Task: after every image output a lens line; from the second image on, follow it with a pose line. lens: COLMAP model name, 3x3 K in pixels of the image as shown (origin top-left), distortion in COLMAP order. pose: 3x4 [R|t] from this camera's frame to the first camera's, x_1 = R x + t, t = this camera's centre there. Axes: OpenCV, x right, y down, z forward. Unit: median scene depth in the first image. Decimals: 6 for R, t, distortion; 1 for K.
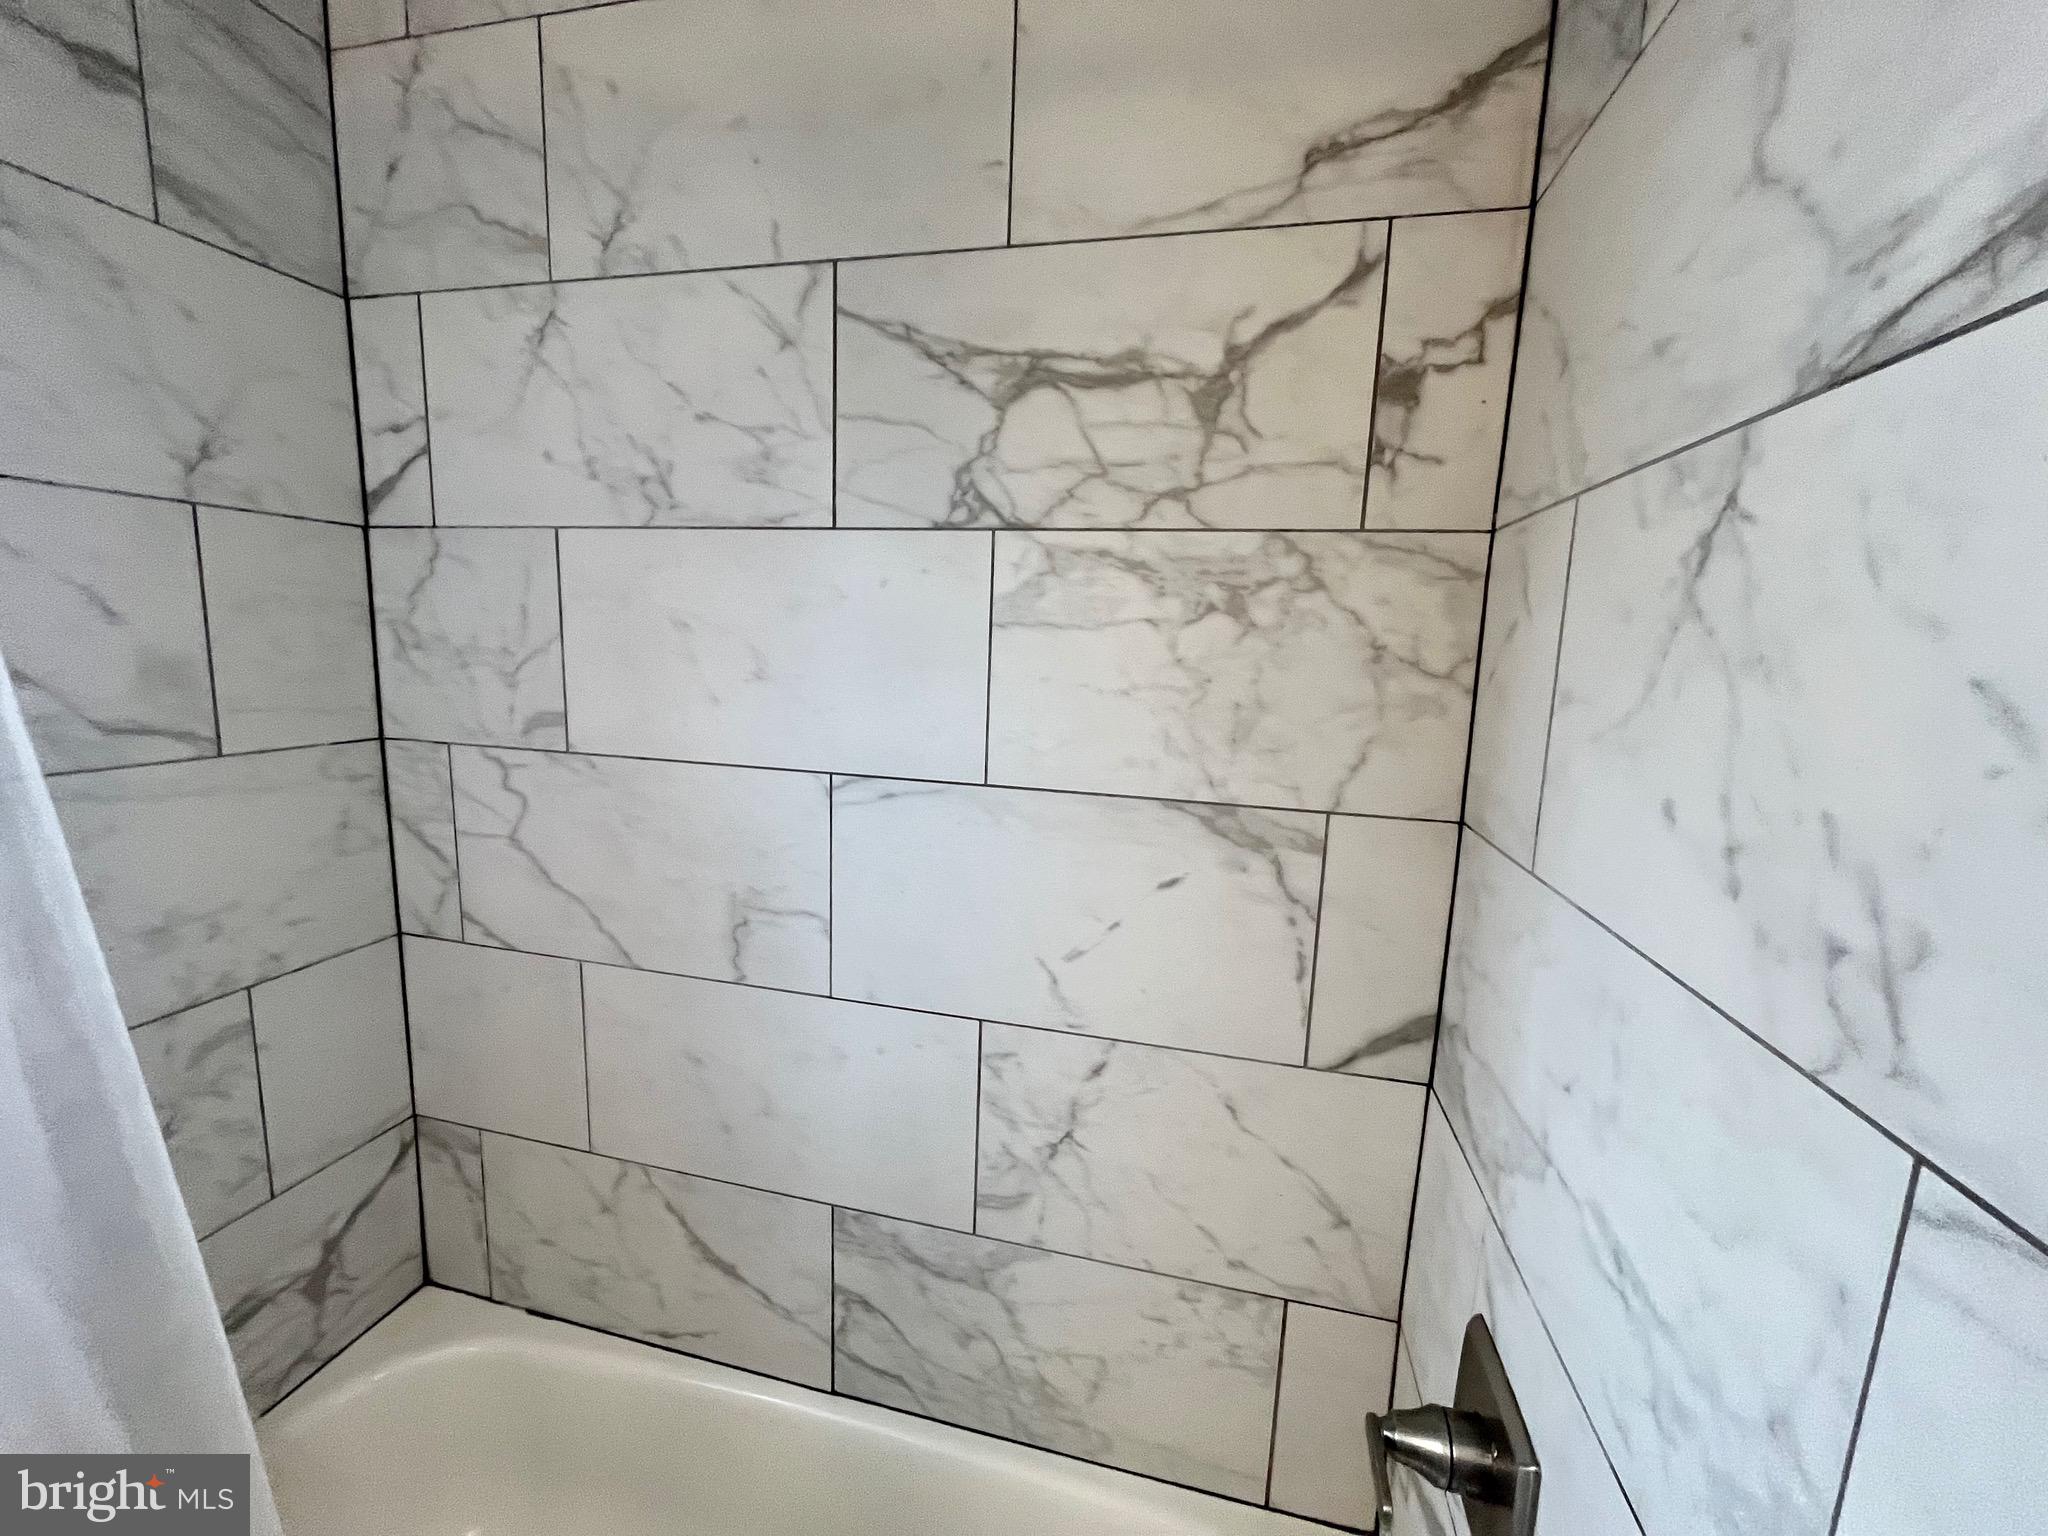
lens RADIAL K [[825.4, 0, 1024.0], [0, 825.4, 768.0], [0, 0, 1]] dist [-0.002149, -0.000267]
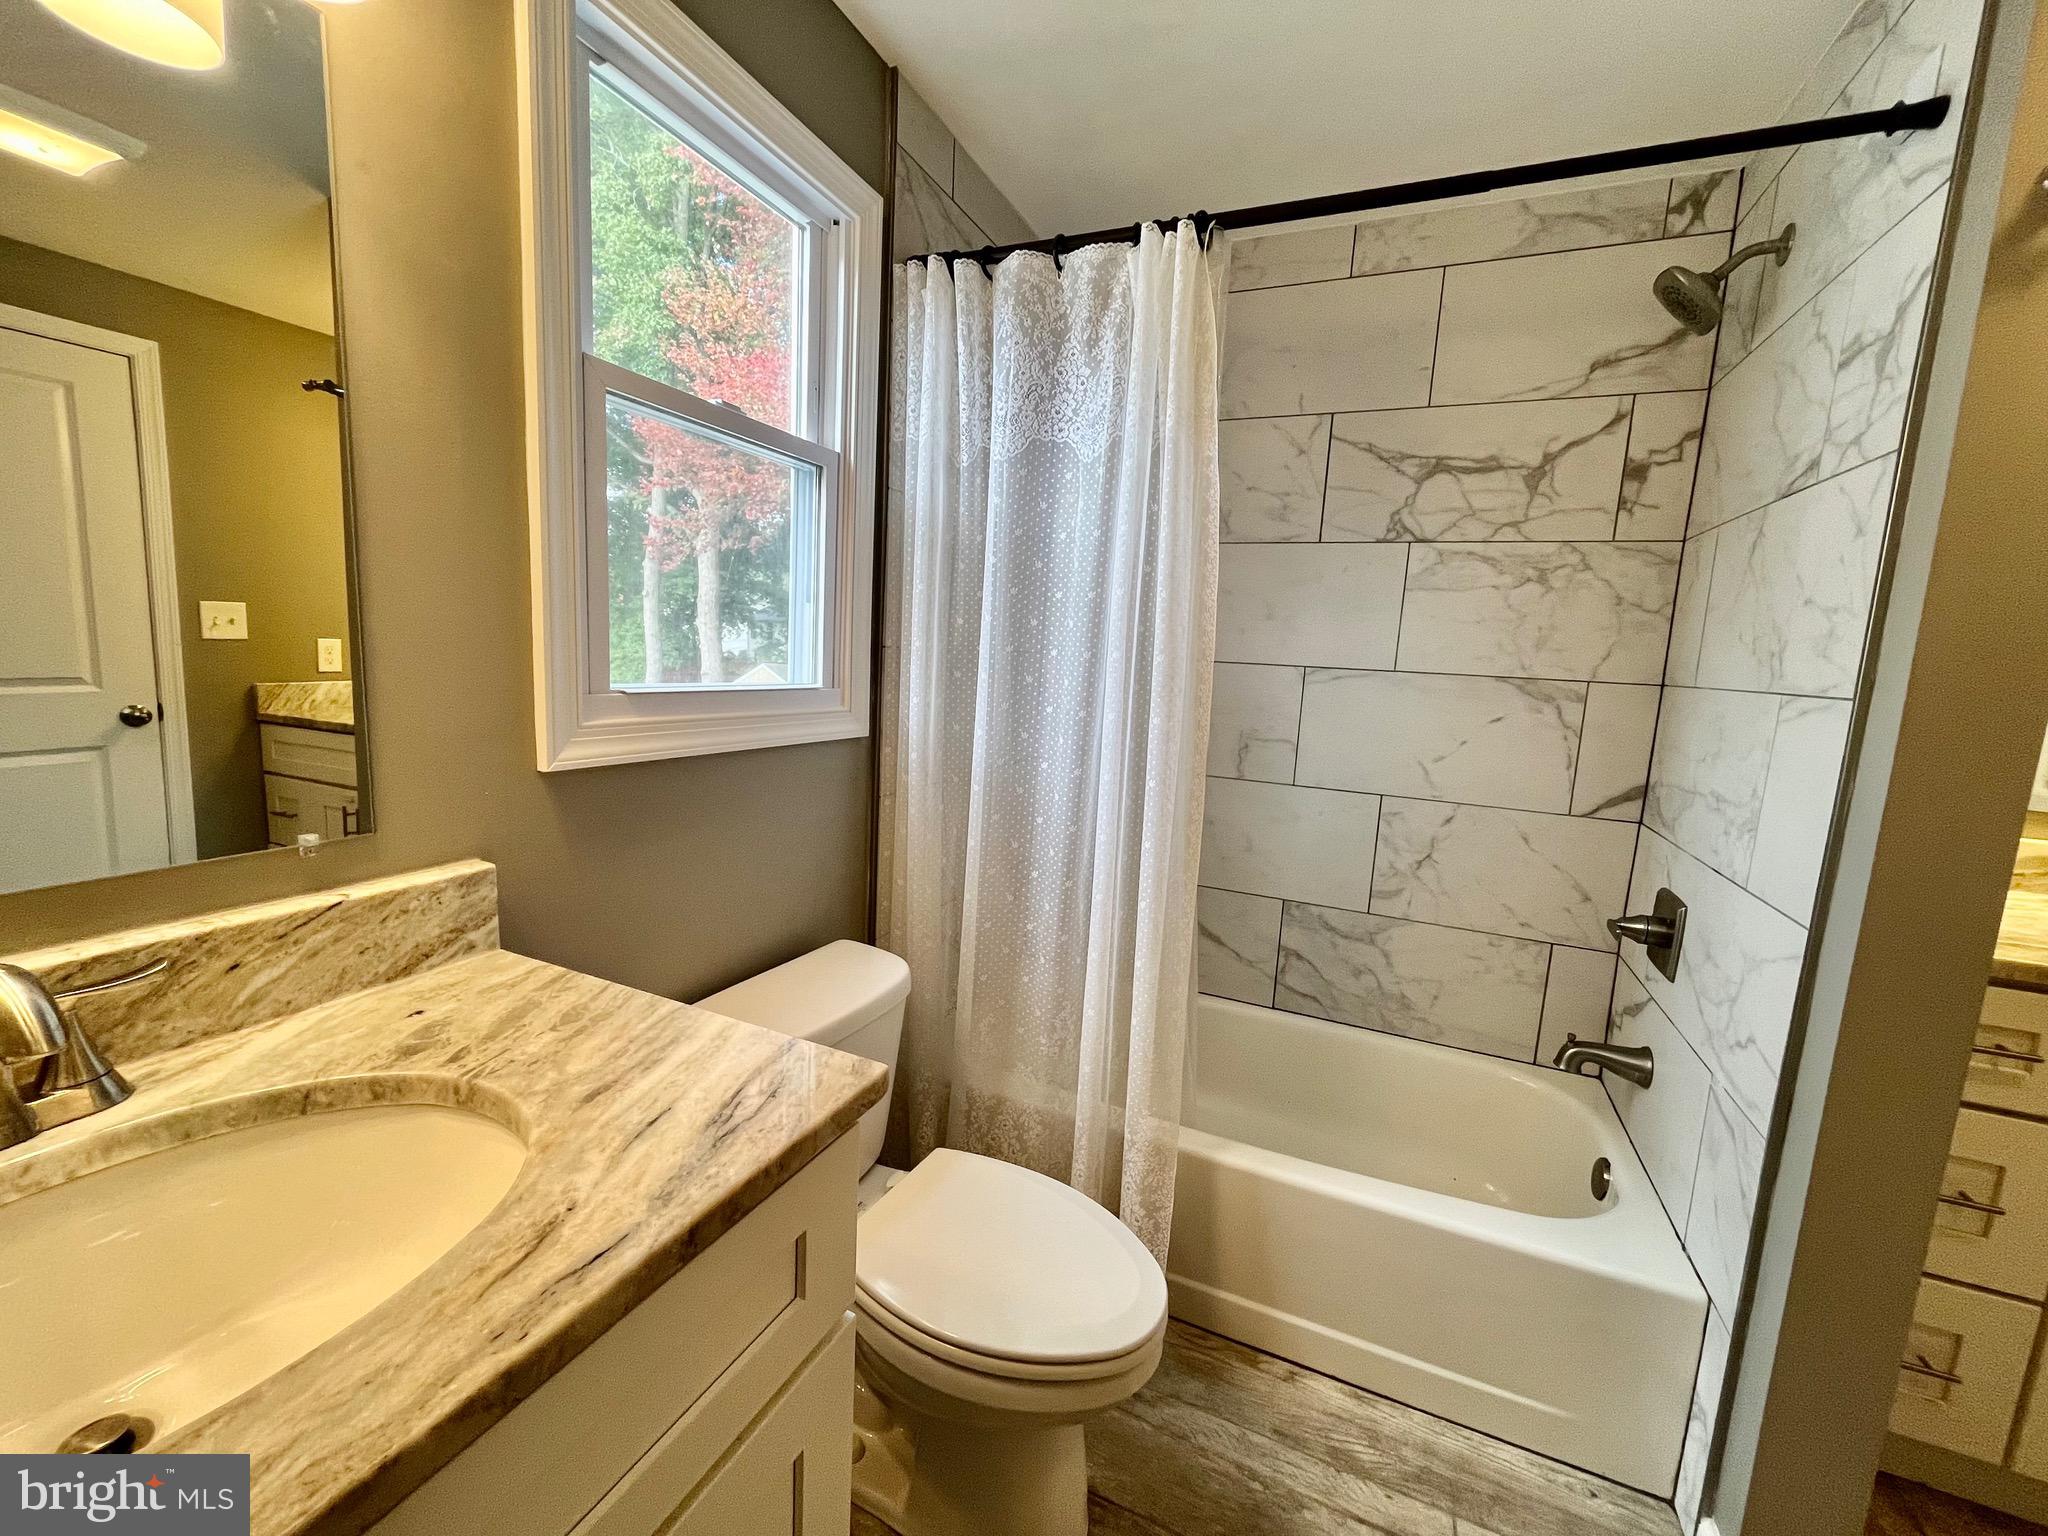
lens RADIAL K [[825.4, 0, 1024.0], [0, 825.4, 768.0], [0, 0, 1]] dist [-0.002149, -0.000267]
pose [[0.983220, 0.038554, -0.178306, -0.602679], [-0.041143, 0.999094, -0.010841, 0.335650], [0.177726, 0.017995, 0.983915, -1.186416]]
